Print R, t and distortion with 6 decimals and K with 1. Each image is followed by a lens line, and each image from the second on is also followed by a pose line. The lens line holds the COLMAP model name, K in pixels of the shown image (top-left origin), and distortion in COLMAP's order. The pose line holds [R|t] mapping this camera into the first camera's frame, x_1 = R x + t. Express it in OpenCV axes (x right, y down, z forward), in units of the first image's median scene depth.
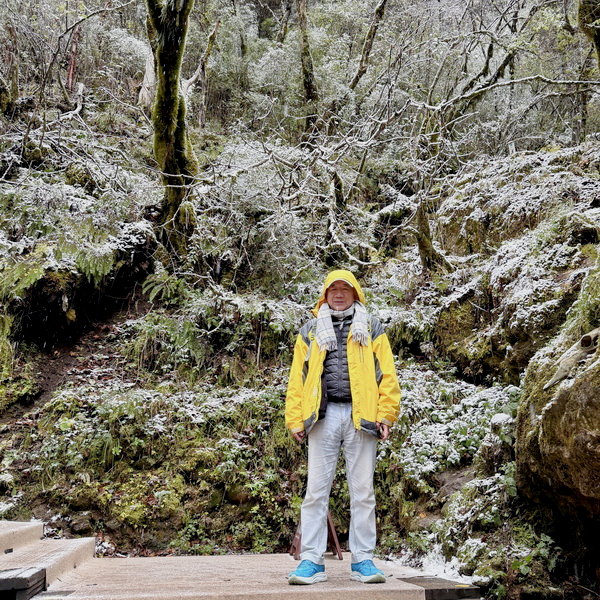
lens RADIAL K [[584.2, 0, 300.0], [0, 584.2, 300.0], [0, 0, 1]] dist [0.000763, -0.000387]
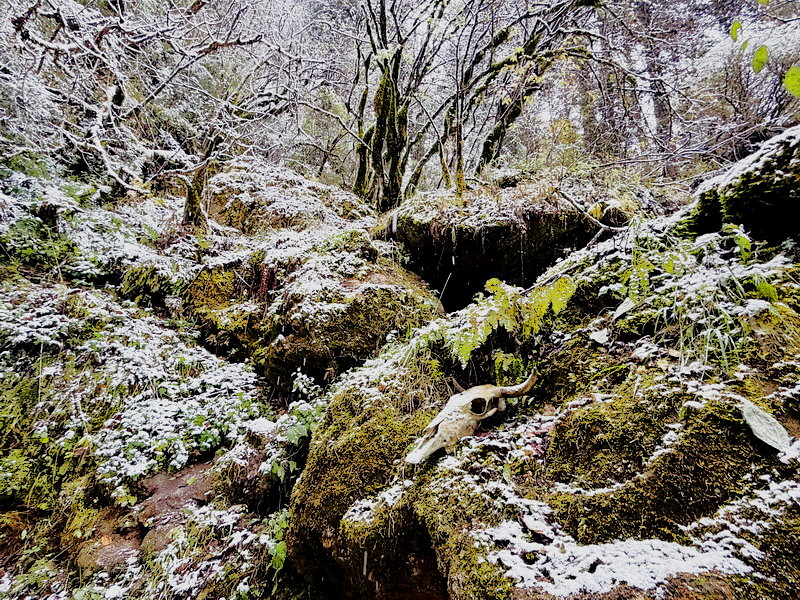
lens RADIAL K [[393.1, 0, 399.6], [0, 393.1, 302.2], [0, 0, 1]] dist [0.000194, 0.000302]
pose [[0.658614, 0.277355, 0.699501, 0.022486], [-0.326785, 0.942782, -0.066133, 0.006796], [-0.677819, -0.185030, 0.711565, 0.361061]]
